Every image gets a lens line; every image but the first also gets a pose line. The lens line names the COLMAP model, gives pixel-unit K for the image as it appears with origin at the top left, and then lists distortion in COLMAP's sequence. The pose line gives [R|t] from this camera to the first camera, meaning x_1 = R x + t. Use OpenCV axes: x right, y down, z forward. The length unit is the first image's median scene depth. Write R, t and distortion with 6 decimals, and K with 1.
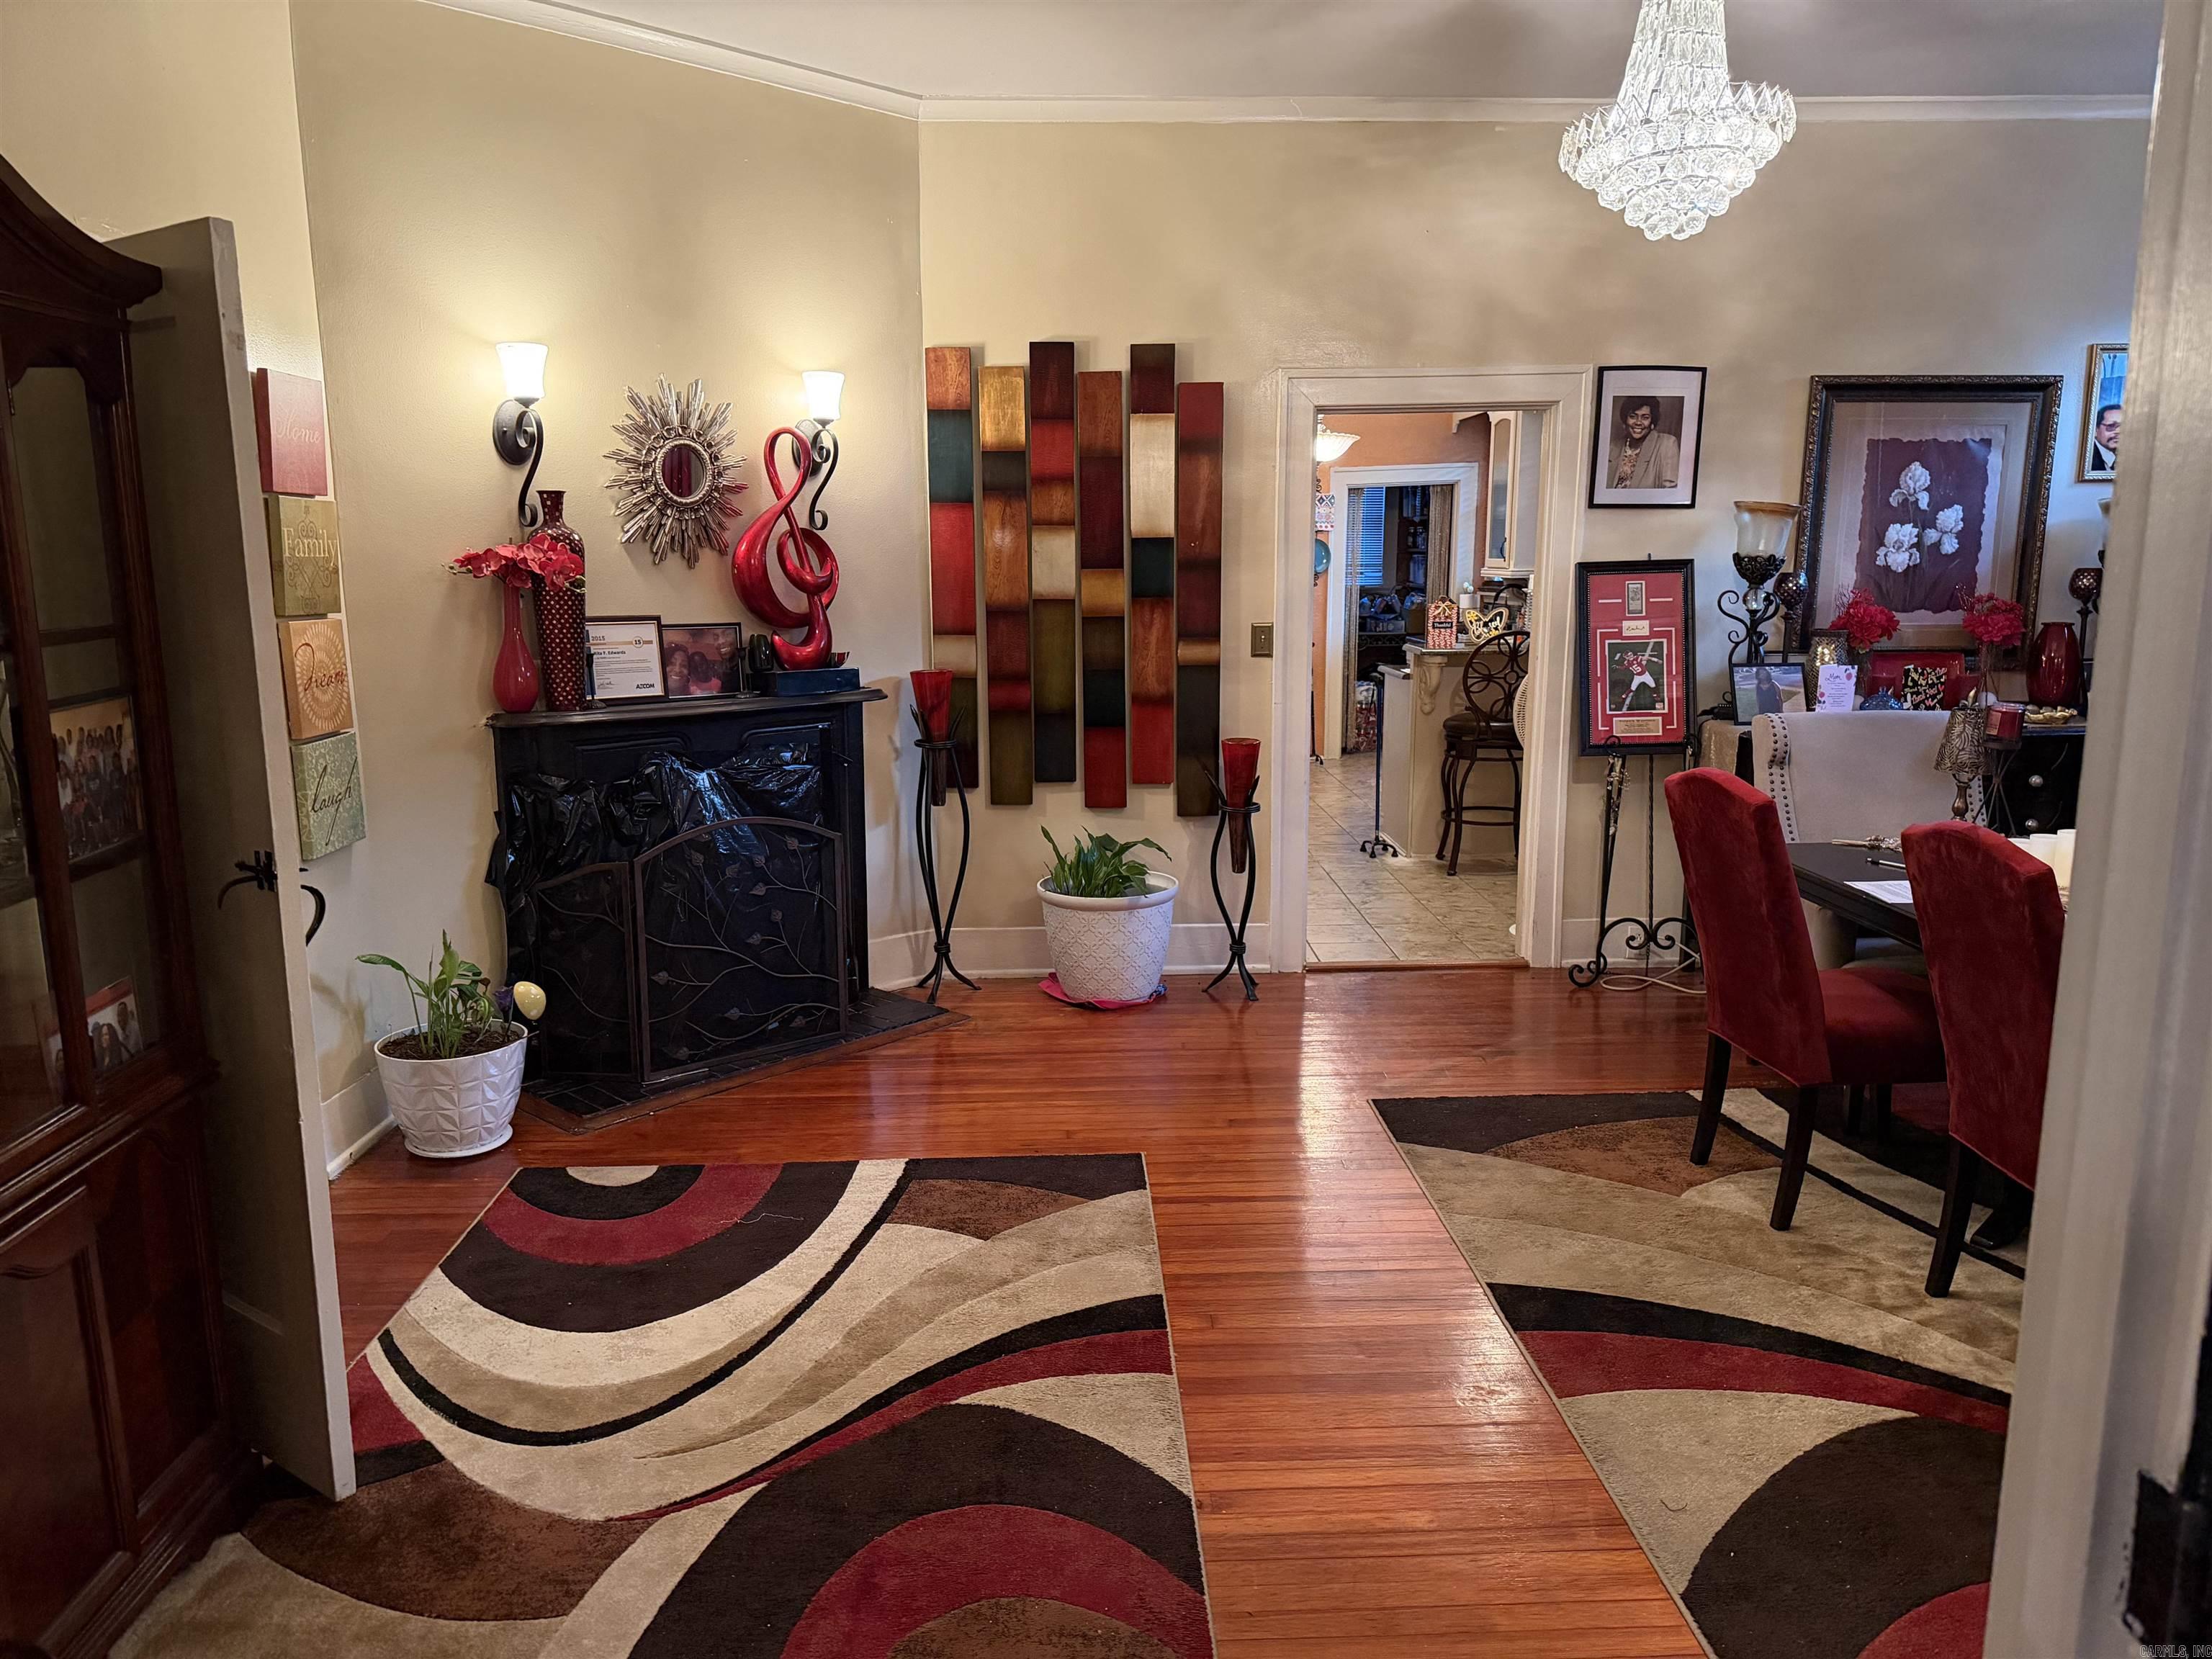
lens RADIAL K [[1536.8, 0, 1110.0], [0, 1536.8, 834.6], [0, 0, 1]] dist [0.011723, -0.000277]
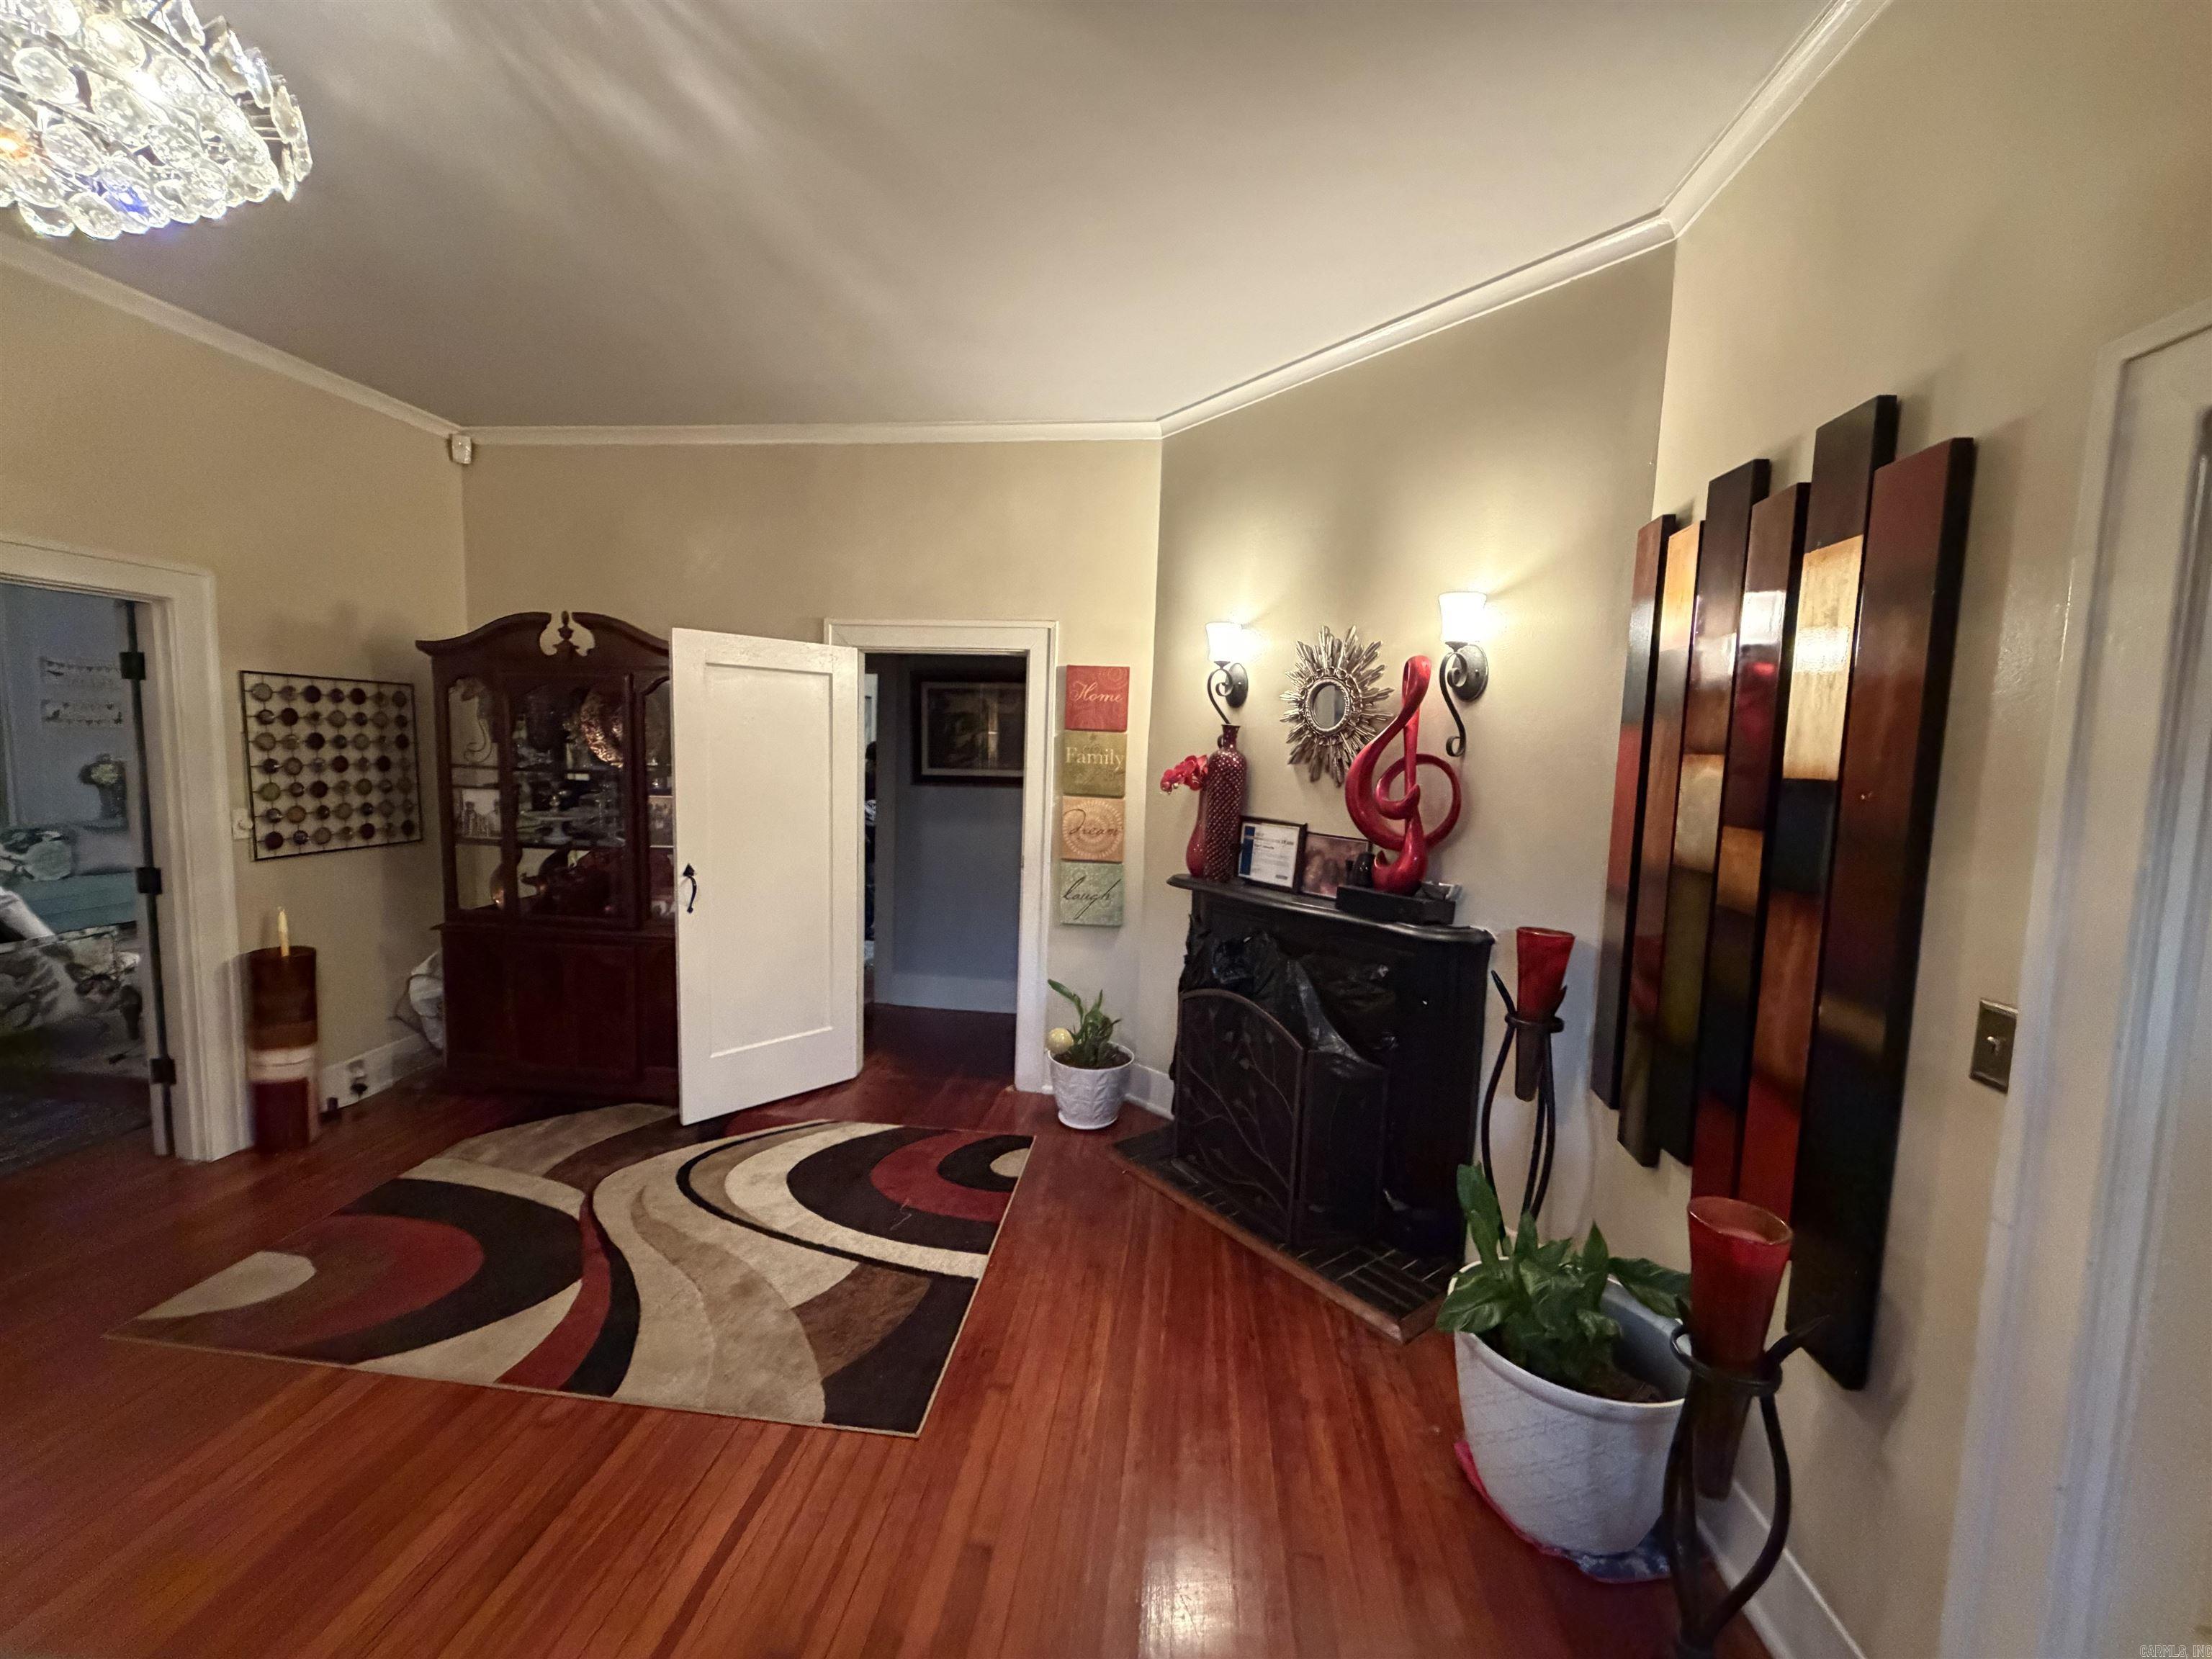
lens RADIAL K [[880.7, 0, 1110.2], [0, 880.7, 825.5], [0, 0, 1]] dist [-0.002964, -0.000314]
pose [[-0.146723, 0.082199, -0.985756, 0.404714], [-0.216030, 0.969823, 0.113025, -0.182878], [0.965300, 0.229536, -0.124538, 0.924304]]
